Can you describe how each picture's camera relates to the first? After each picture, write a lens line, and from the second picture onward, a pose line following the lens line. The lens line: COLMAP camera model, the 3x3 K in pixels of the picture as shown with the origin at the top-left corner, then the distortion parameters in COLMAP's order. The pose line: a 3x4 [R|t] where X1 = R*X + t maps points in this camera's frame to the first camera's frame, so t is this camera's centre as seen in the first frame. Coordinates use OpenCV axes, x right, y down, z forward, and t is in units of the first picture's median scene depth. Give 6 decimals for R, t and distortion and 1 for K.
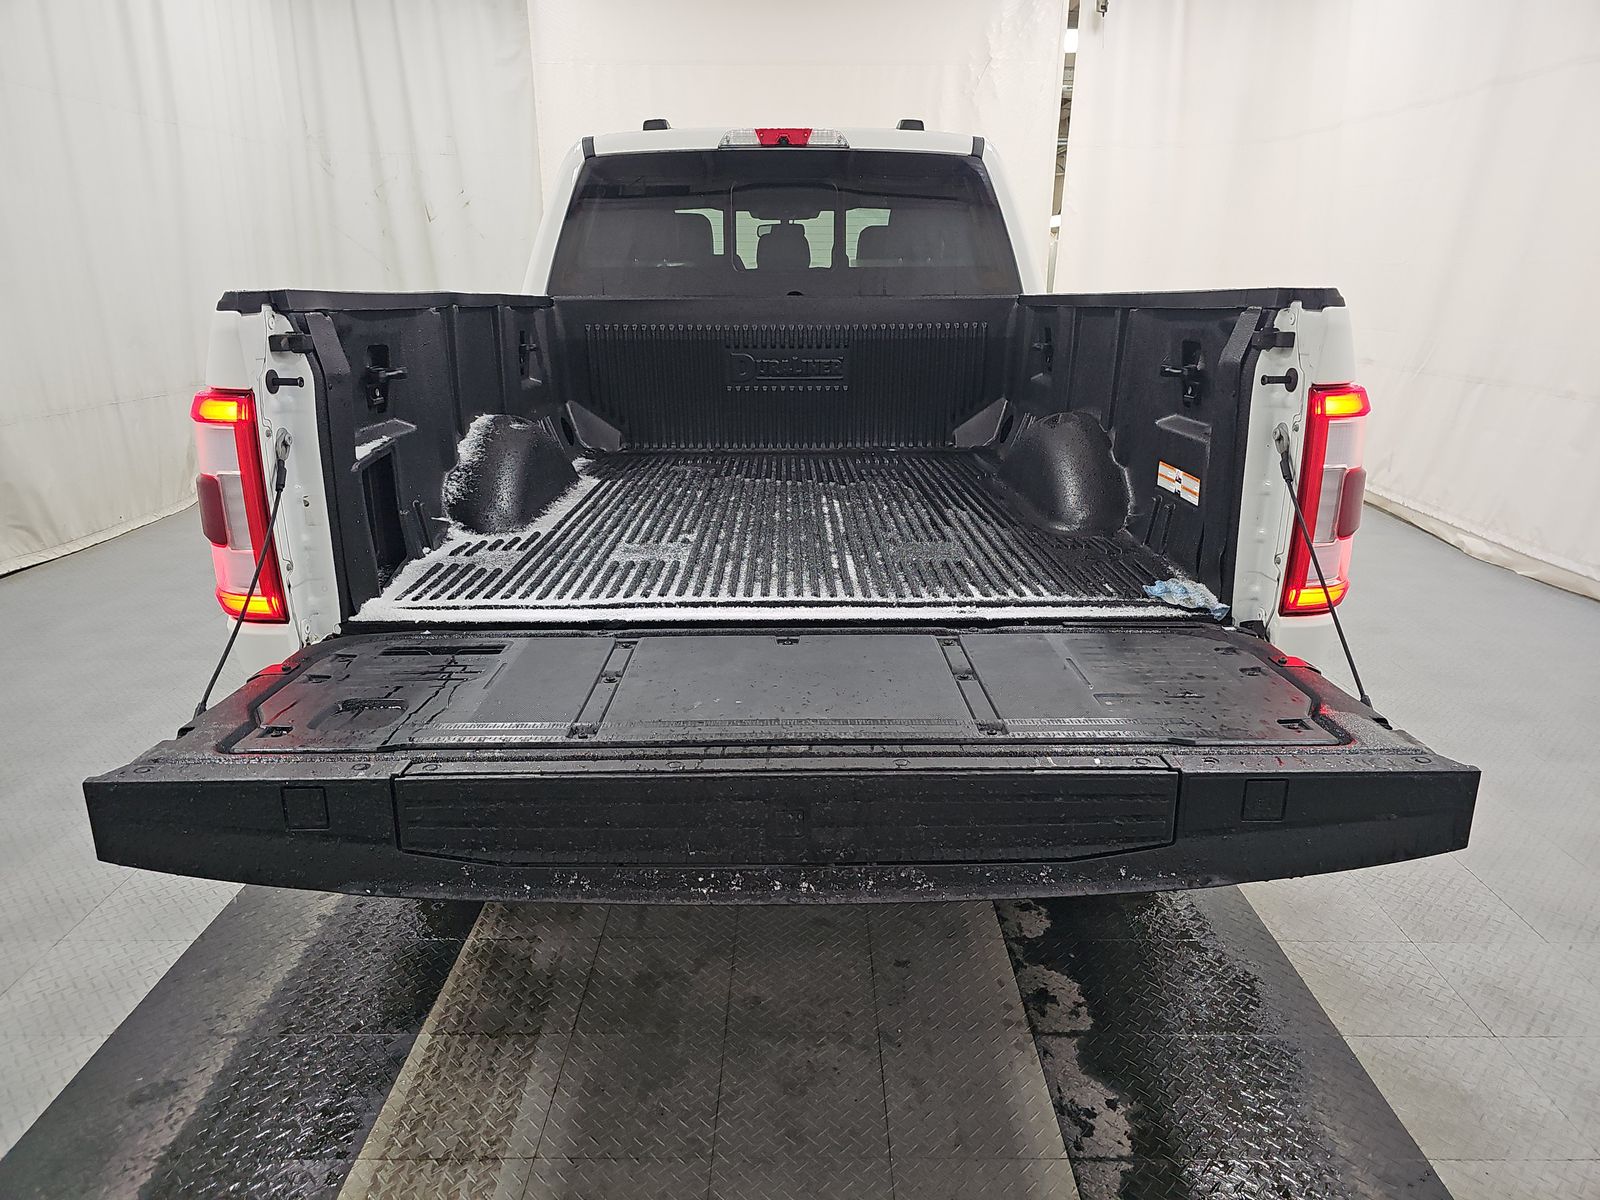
lens RADIAL K [[1061.4, 0, 800.0], [0, 1061.4, 600.0], [0, 0, 1]] dist [0.004900, -0.003936]
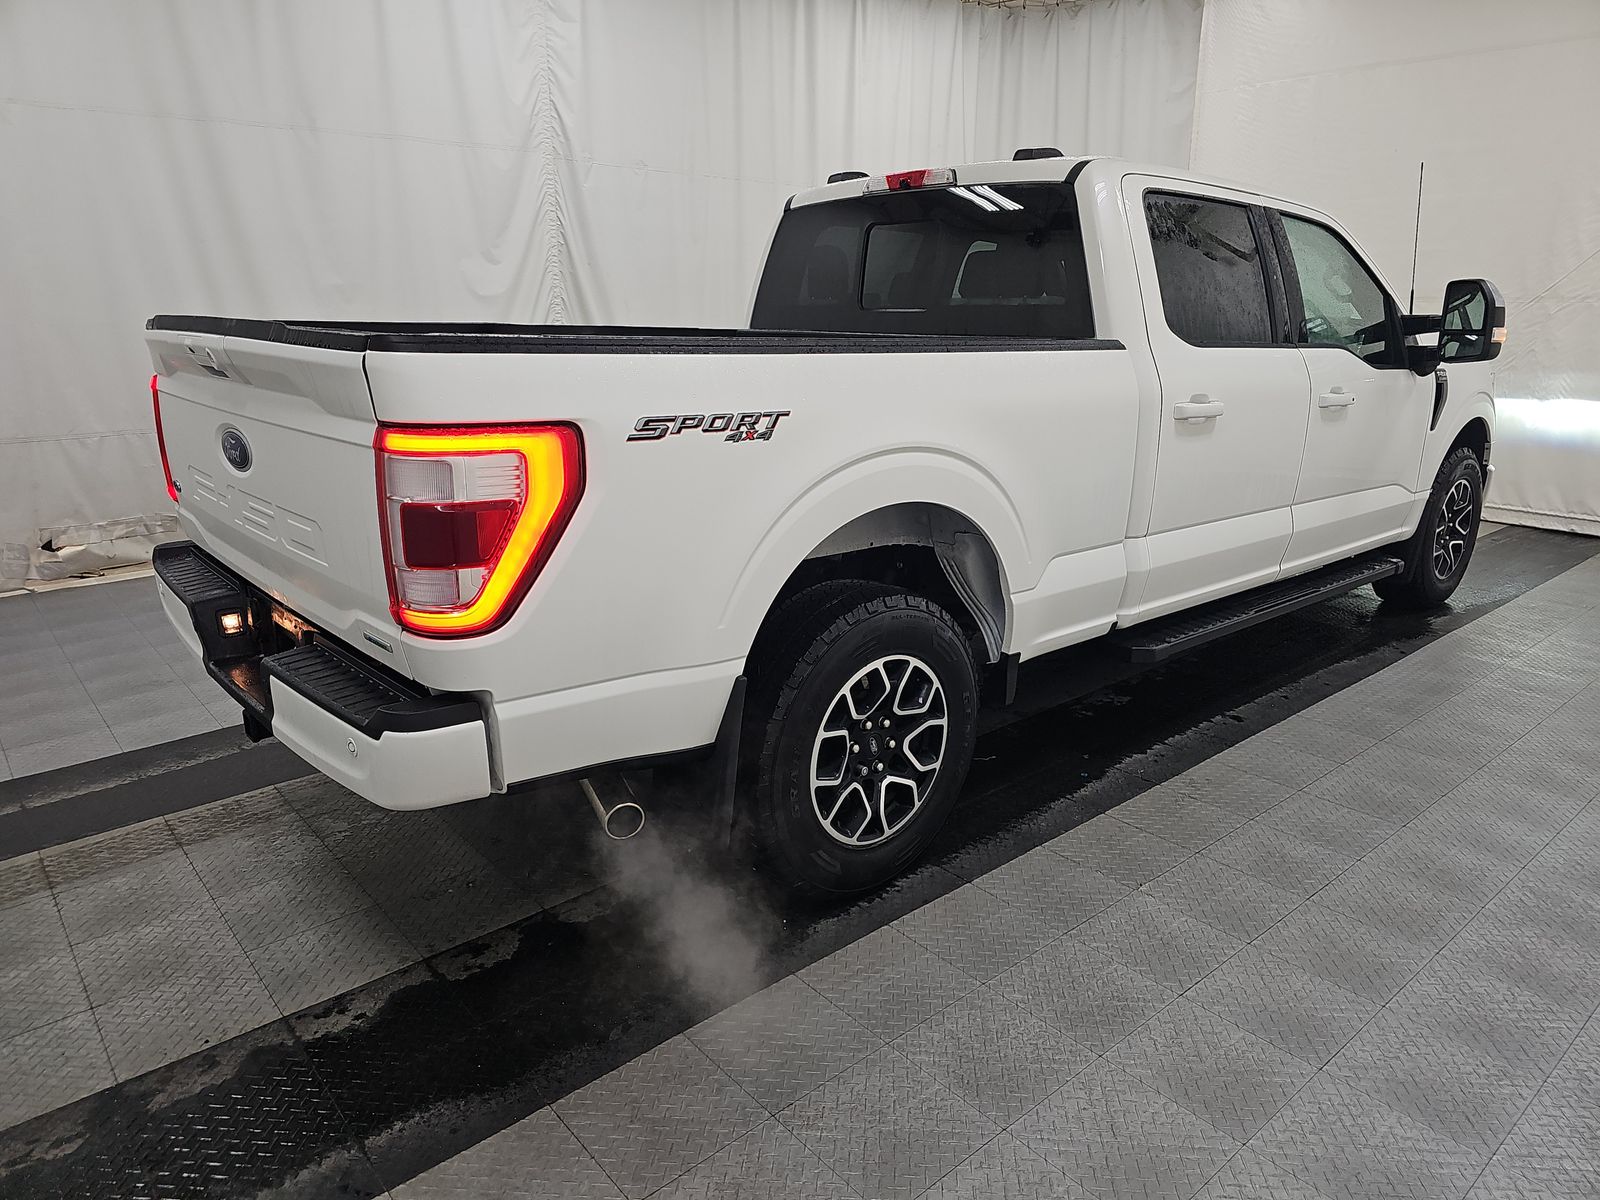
lens RADIAL K [[1045.4, 0, 800.0], [0, 1045.4, 600.0], [0, 0, 1]] dist [0.026648, -0.000933]
pose [[0.652465, 0.207541, -0.728845, 1.162864], [-0.224719, 0.971497, 0.075467, -0.145303], [0.723734, 0.114546, 0.680506, 0.432293]]
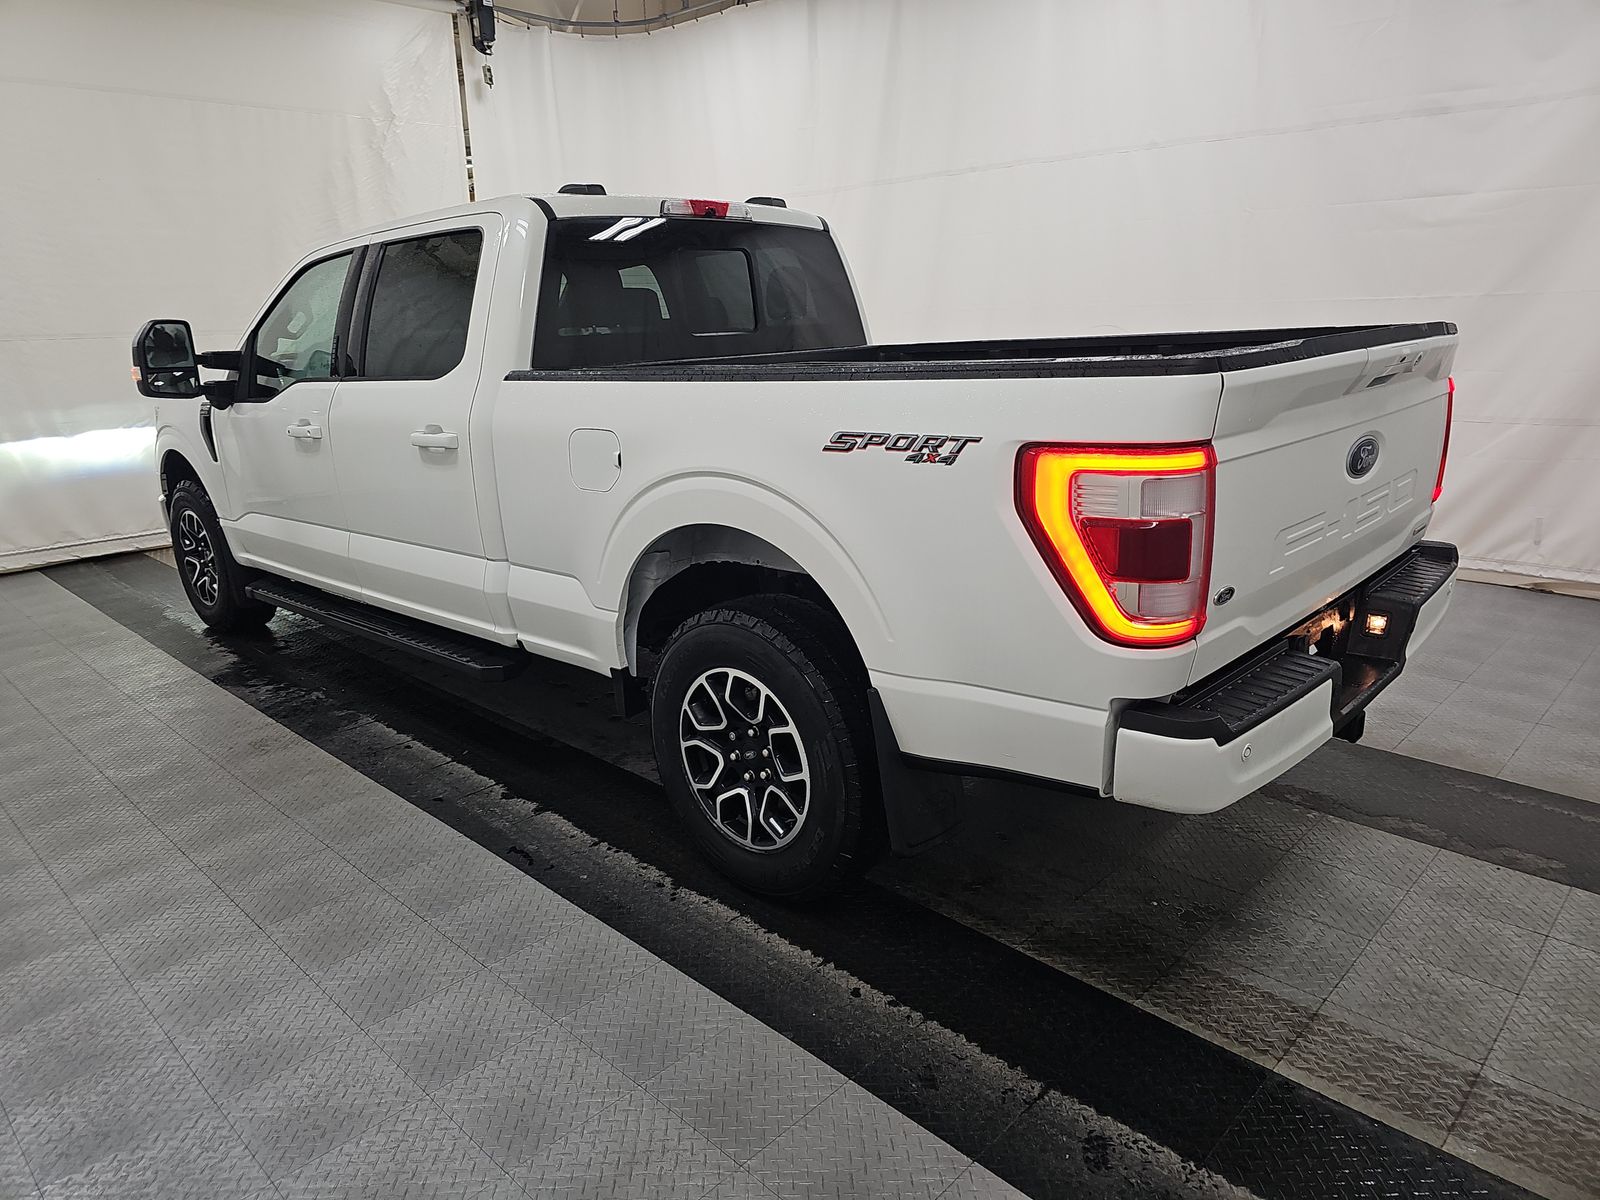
lens RADIAL K [[1061.4, 0, 800.0], [0, 1061.4, 600.0], [0, 0, 1]] dist [0.004900, -0.003936]
pose [[0.693732, -0.208128, 0.689506, -1.193589], [0.238325, 0.969742, 0.052931, -0.139751], [-0.679660, 0.127607, 0.722343, 0.341636]]
